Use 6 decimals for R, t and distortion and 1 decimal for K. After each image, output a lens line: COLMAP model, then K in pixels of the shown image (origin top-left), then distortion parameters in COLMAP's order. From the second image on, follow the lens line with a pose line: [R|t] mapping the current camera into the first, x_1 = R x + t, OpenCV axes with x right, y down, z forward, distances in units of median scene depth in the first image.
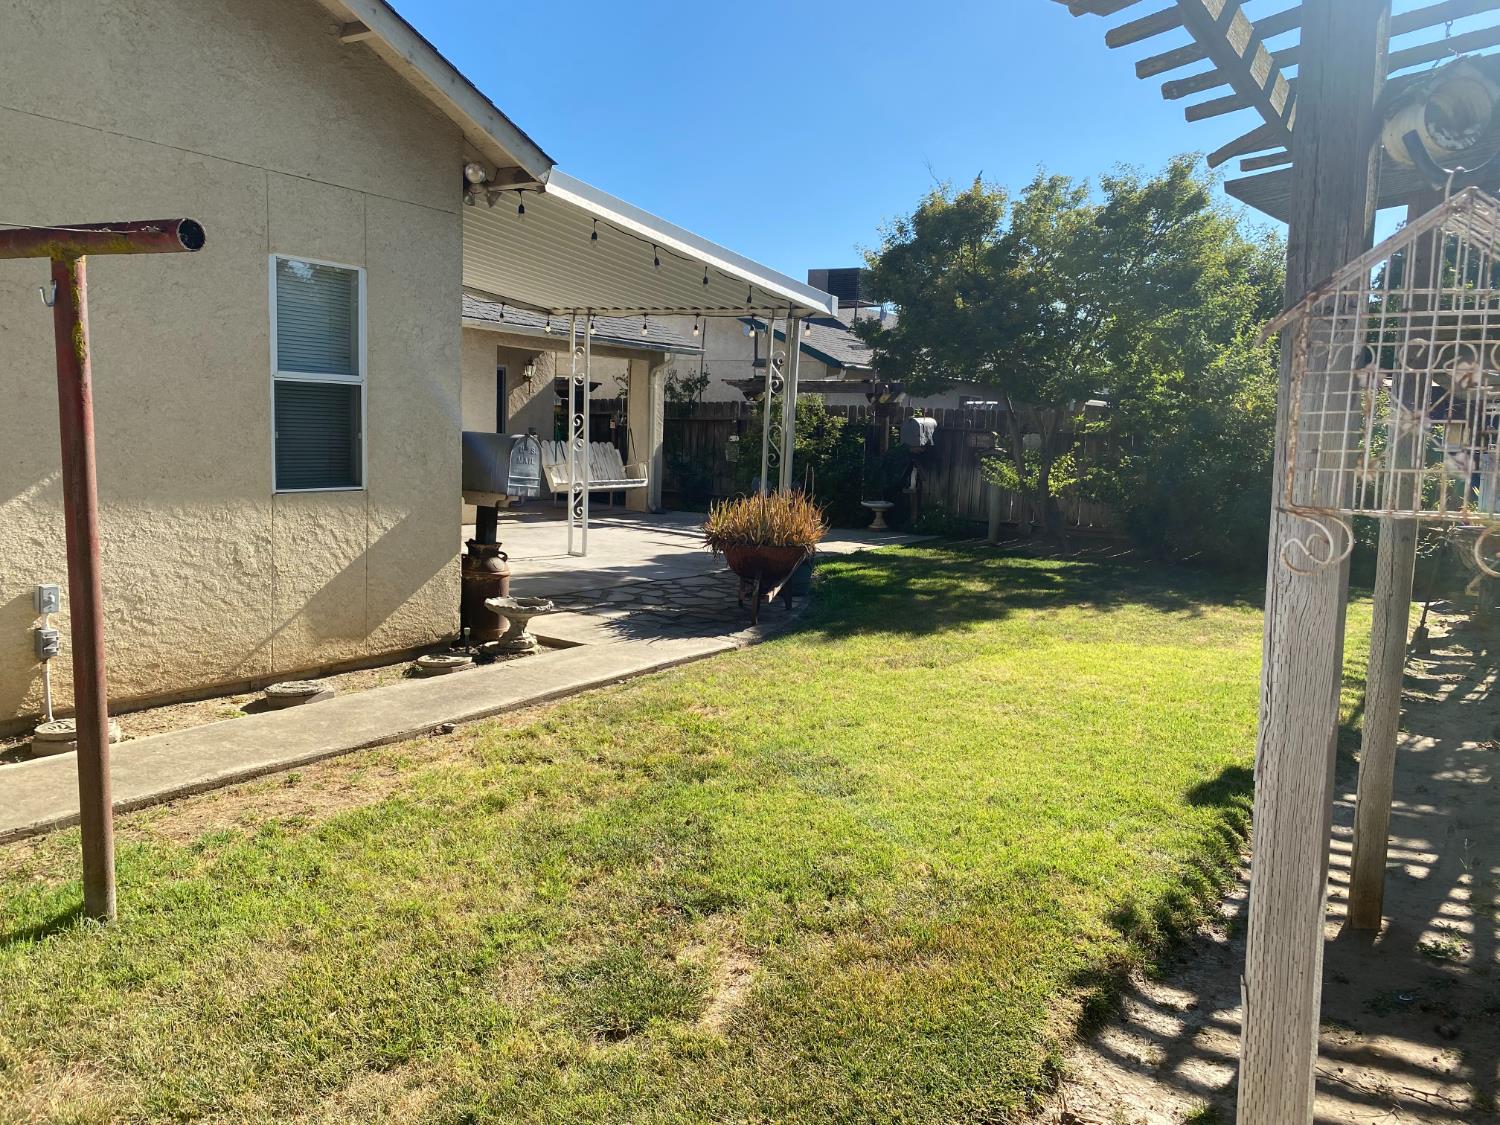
lens RADIAL K [[1149.8, 0, 745.8], [0, 1149.8, 572.9], [0, 0, 1]] dist [0.044021, -0.040450]
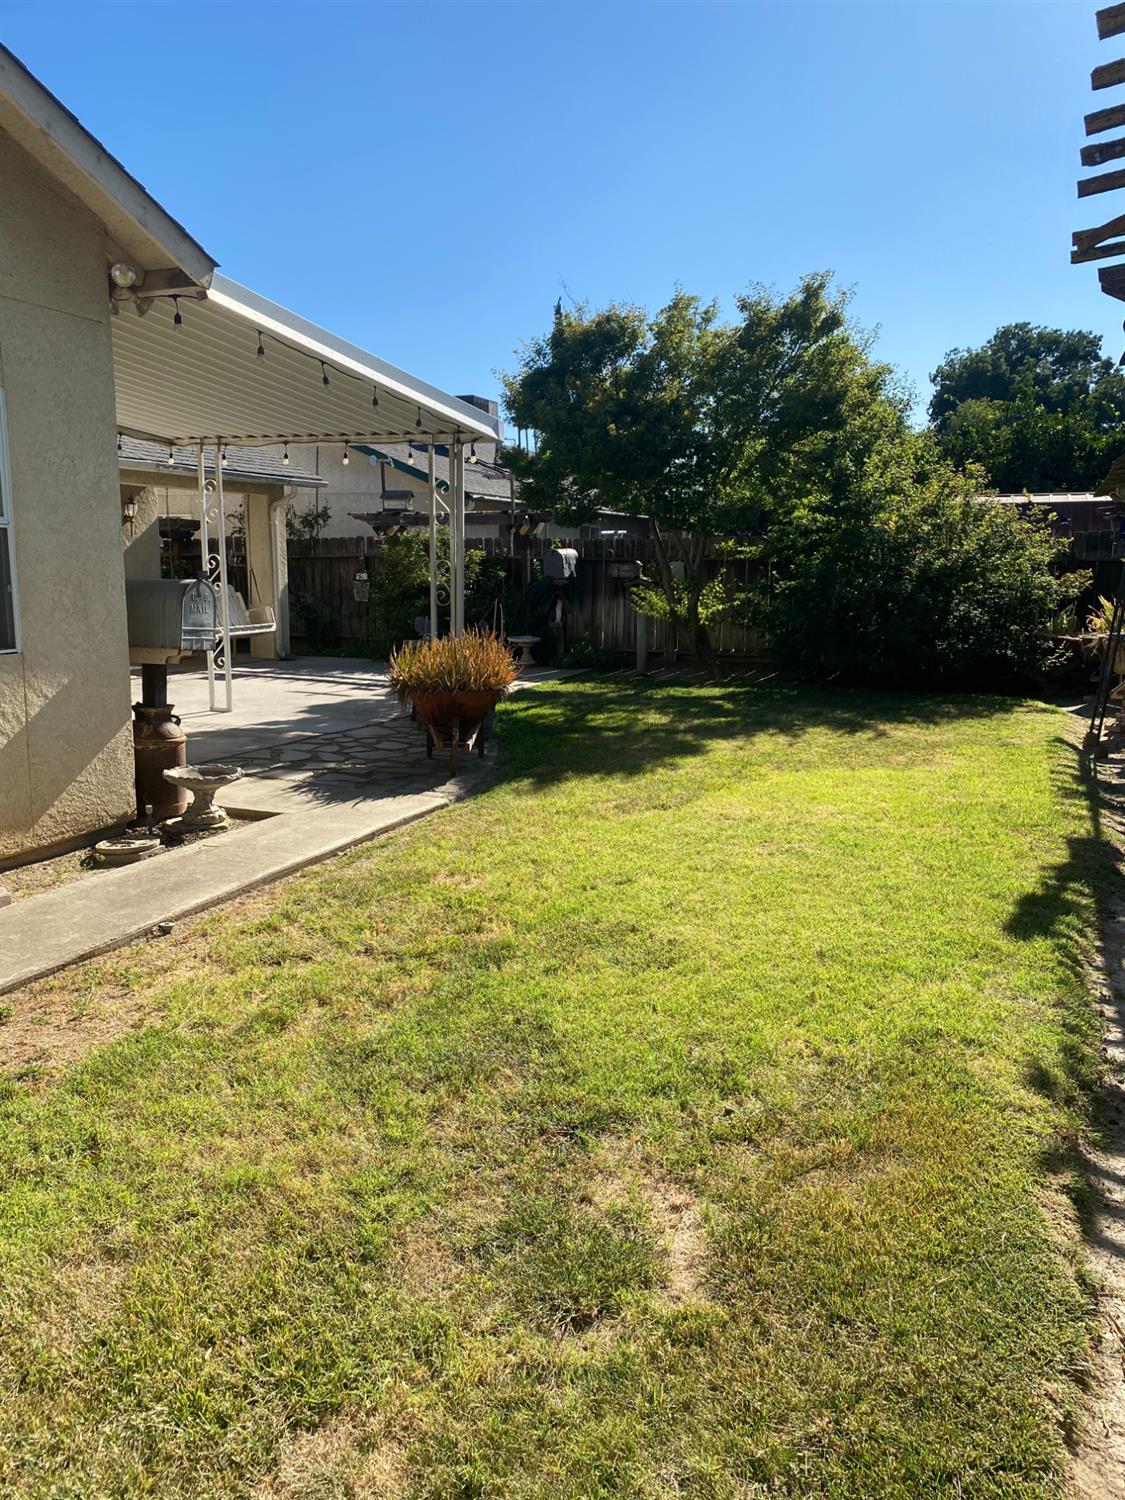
lens RADIAL K [[1149.8, 0, 564.2], [0, 1149.8, 746.9], [0, 0, 1]] dist [0.044021, -0.040450]
pose [[0.979886, -0.066275, 0.188231, -0.115269], [0.059886, 0.997426, 0.039439, -0.014301], [-0.190361, -0.027374, 0.981333, 0.103595]]
